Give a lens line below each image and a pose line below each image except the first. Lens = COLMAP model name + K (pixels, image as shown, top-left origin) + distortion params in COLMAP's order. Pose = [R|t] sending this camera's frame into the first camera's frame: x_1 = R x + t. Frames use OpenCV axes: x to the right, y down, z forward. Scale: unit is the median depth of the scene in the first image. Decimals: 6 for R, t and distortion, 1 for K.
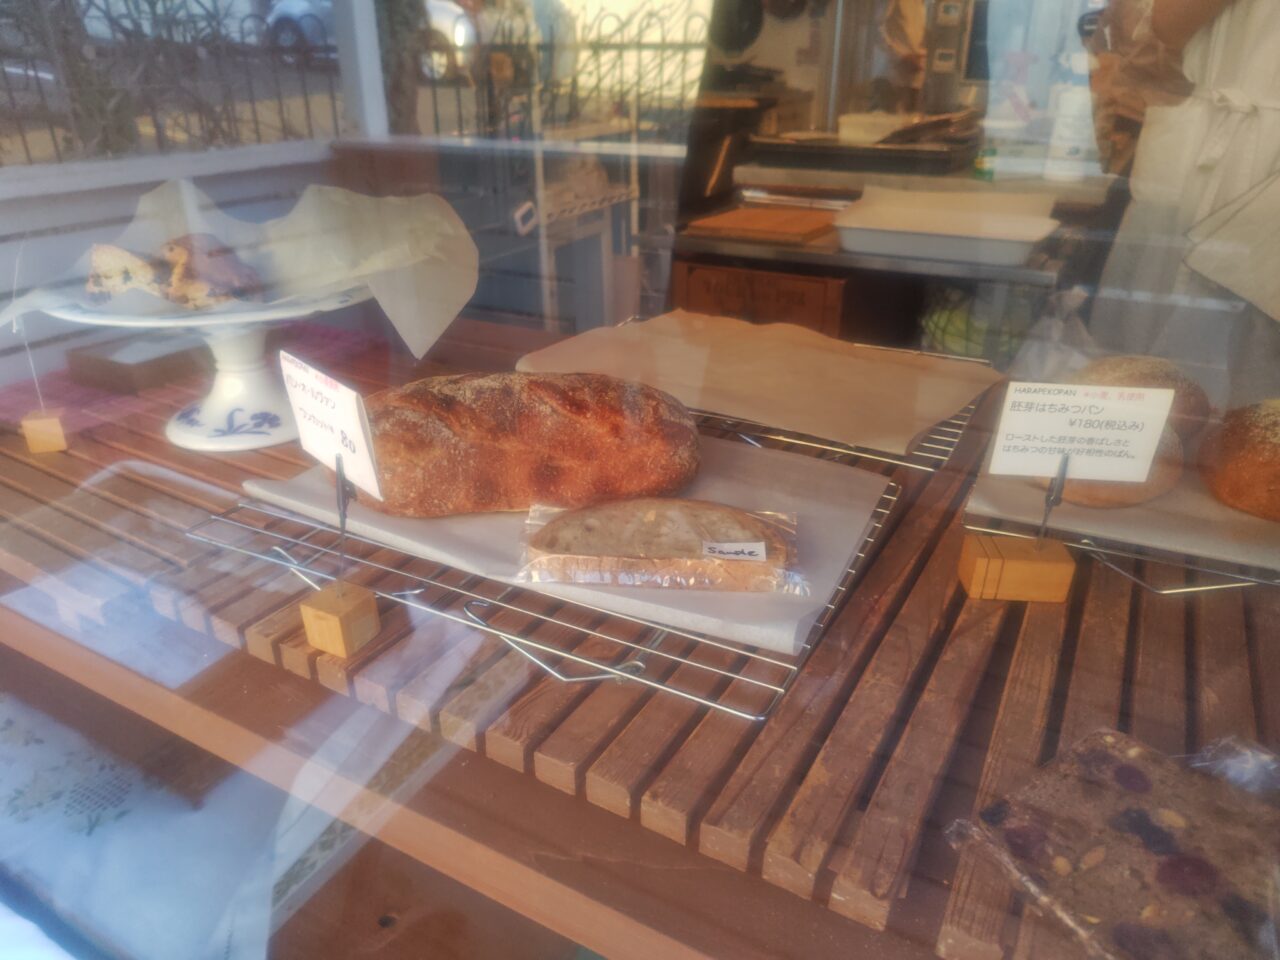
lens RADIAL K [[865.3, 0, 637.7], [0, 865.3, 489.1], [0, 0, 1]] dist [-0.005560, -0.002896]
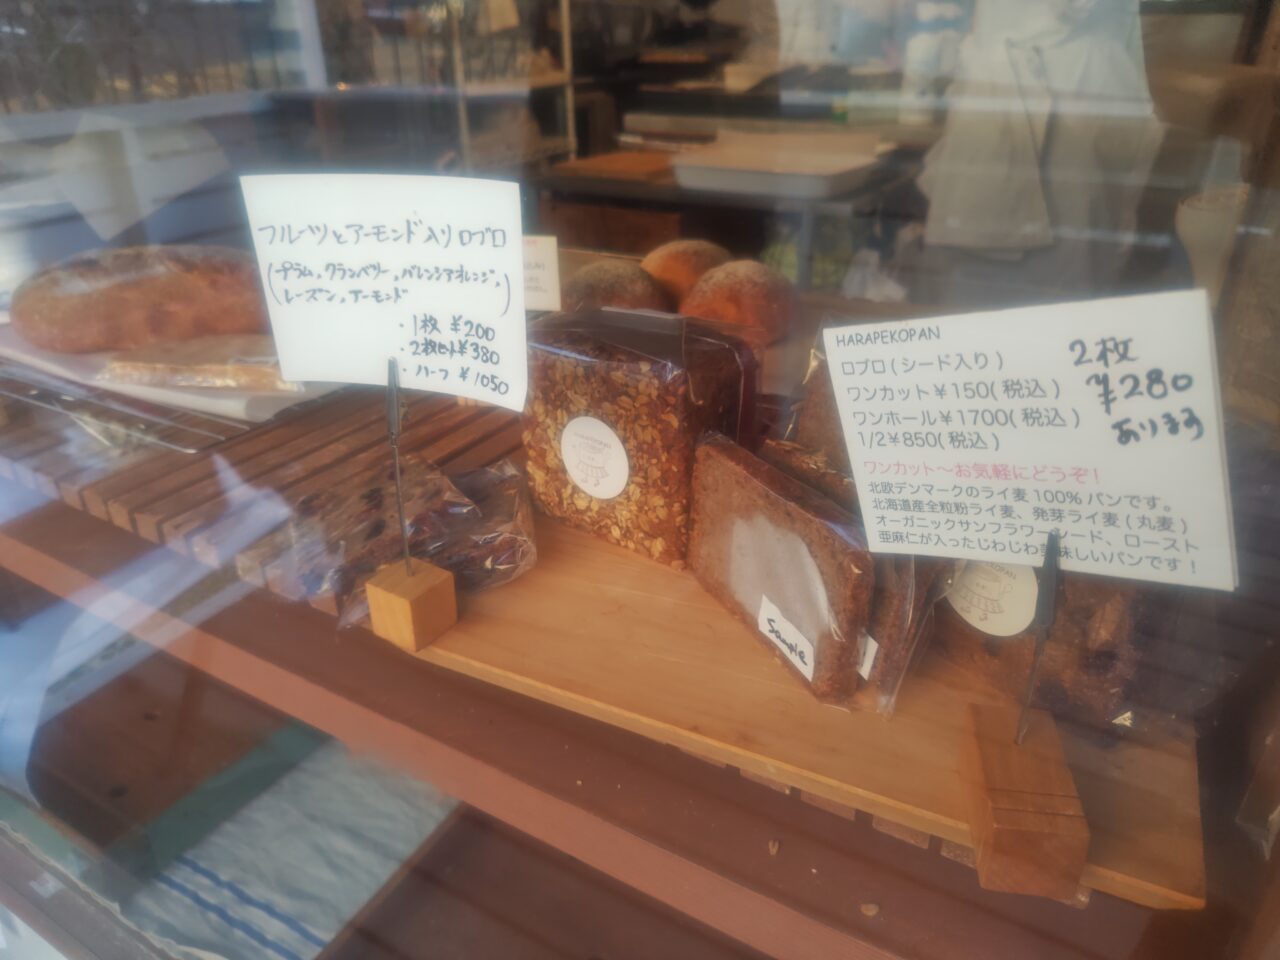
lens RADIAL K [[835.1, 0, 640.0], [0, 835.1, 480.0], [0, 0, 1]] dist [0.084160, -0.077583]
pose [[0.999467, 0.009603, -0.031196, 0.527287], [-0.008413, 0.999240, 0.038064, 0.138723], [0.031538, -0.037781, 0.998788, -0.234701]]
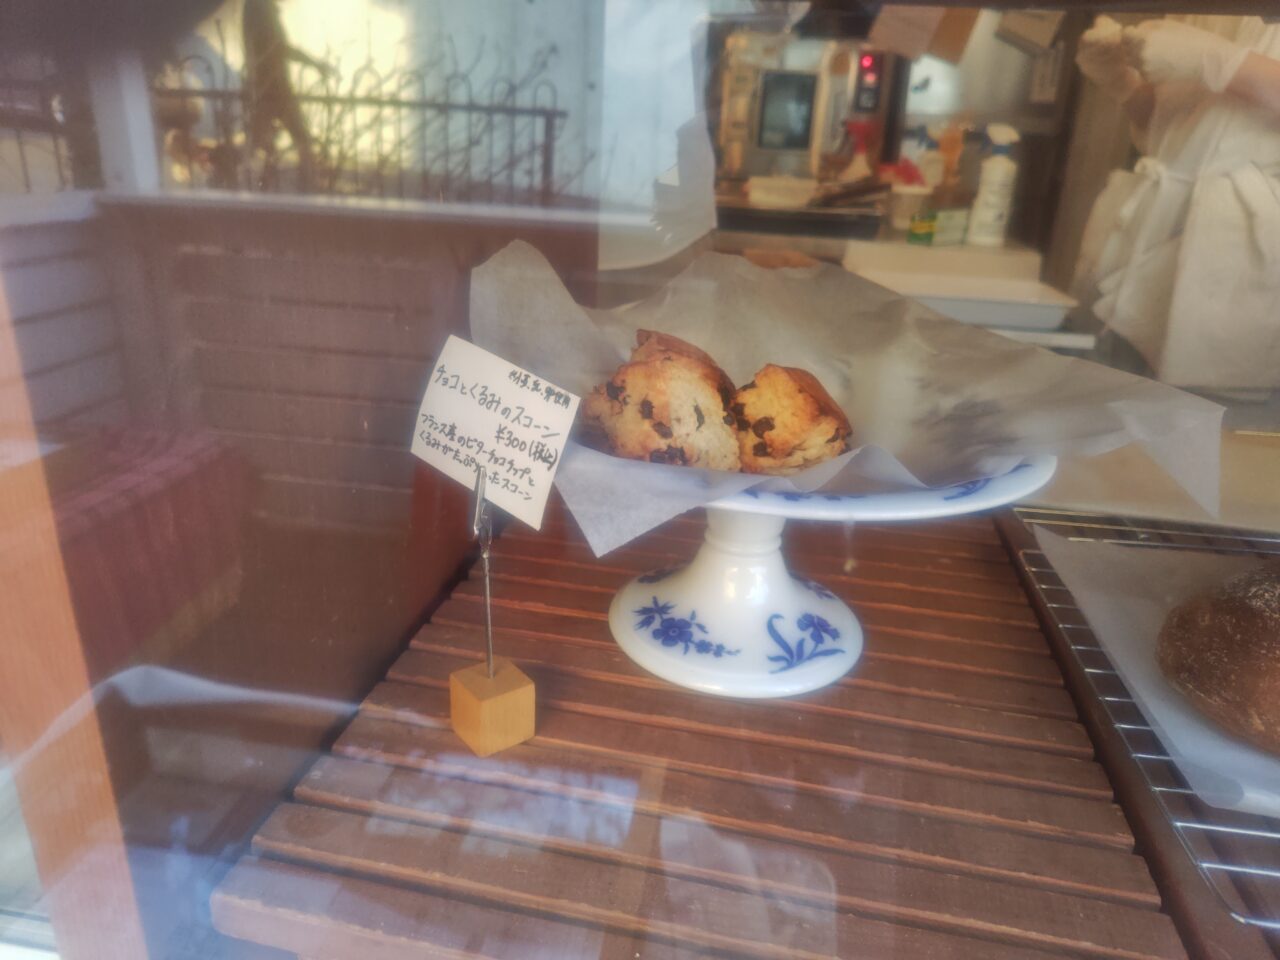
lens RADIAL K [[865.6, 0, 640.0], [0, 865.6, 480.0], [0, 0, 1]] dist [-0.001700, -0.002160]
pose [[0.944729, -0.081838, 0.317474, -0.771801], [0.104786, 0.992924, -0.055867, -0.170845], [-0.310656, 0.086046, 0.946620, 0.467313]]
